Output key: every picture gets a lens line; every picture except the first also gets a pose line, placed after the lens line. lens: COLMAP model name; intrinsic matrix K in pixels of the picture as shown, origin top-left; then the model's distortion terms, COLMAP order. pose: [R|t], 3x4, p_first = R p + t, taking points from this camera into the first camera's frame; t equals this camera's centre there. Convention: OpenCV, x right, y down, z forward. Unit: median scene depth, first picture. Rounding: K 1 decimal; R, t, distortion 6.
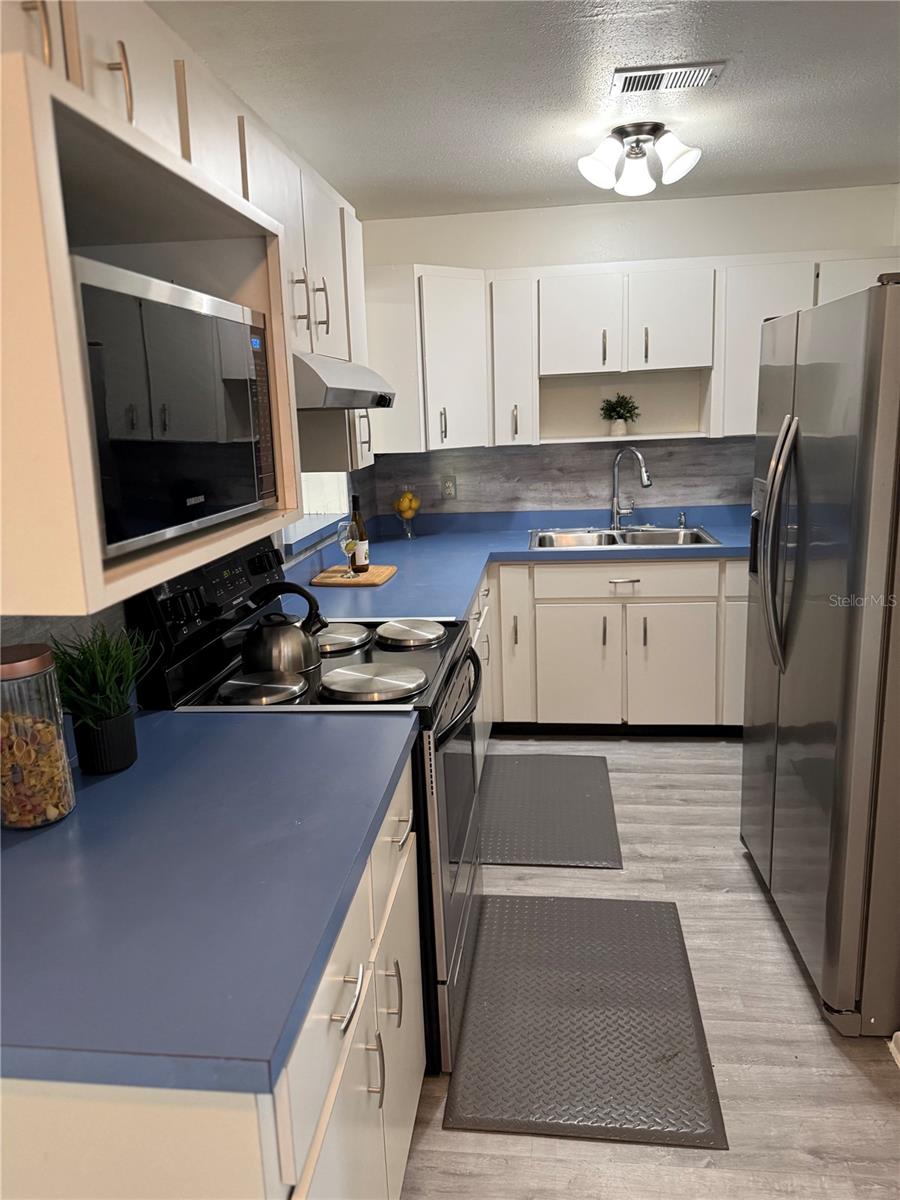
lens RADIAL K [[837.1, 0, 450.0], [0, 837.1, 600.0], [0, 0, 1]] dist [0.081180, -0.096024]
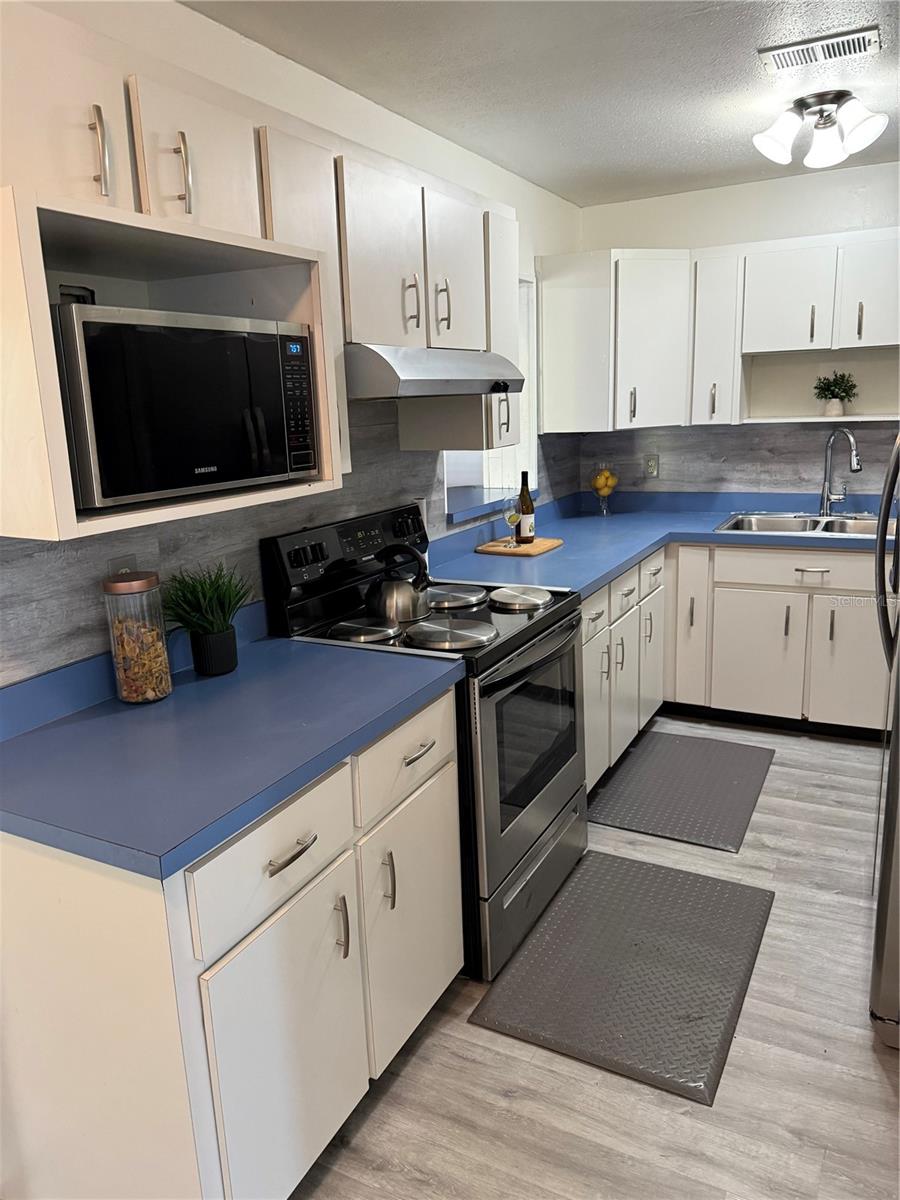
lens RADIAL K [[853.4, 0, 475.2], [0, 853.4, 599.3], [0, 0, 1]] dist [0.095057, -0.106979]
pose [[0.937688, 0.083204, -0.337369, 0.213581], [-0.074587, 0.996473, 0.038448, 0.001572], [0.339378, -0.010889, 0.940587, -0.060398]]
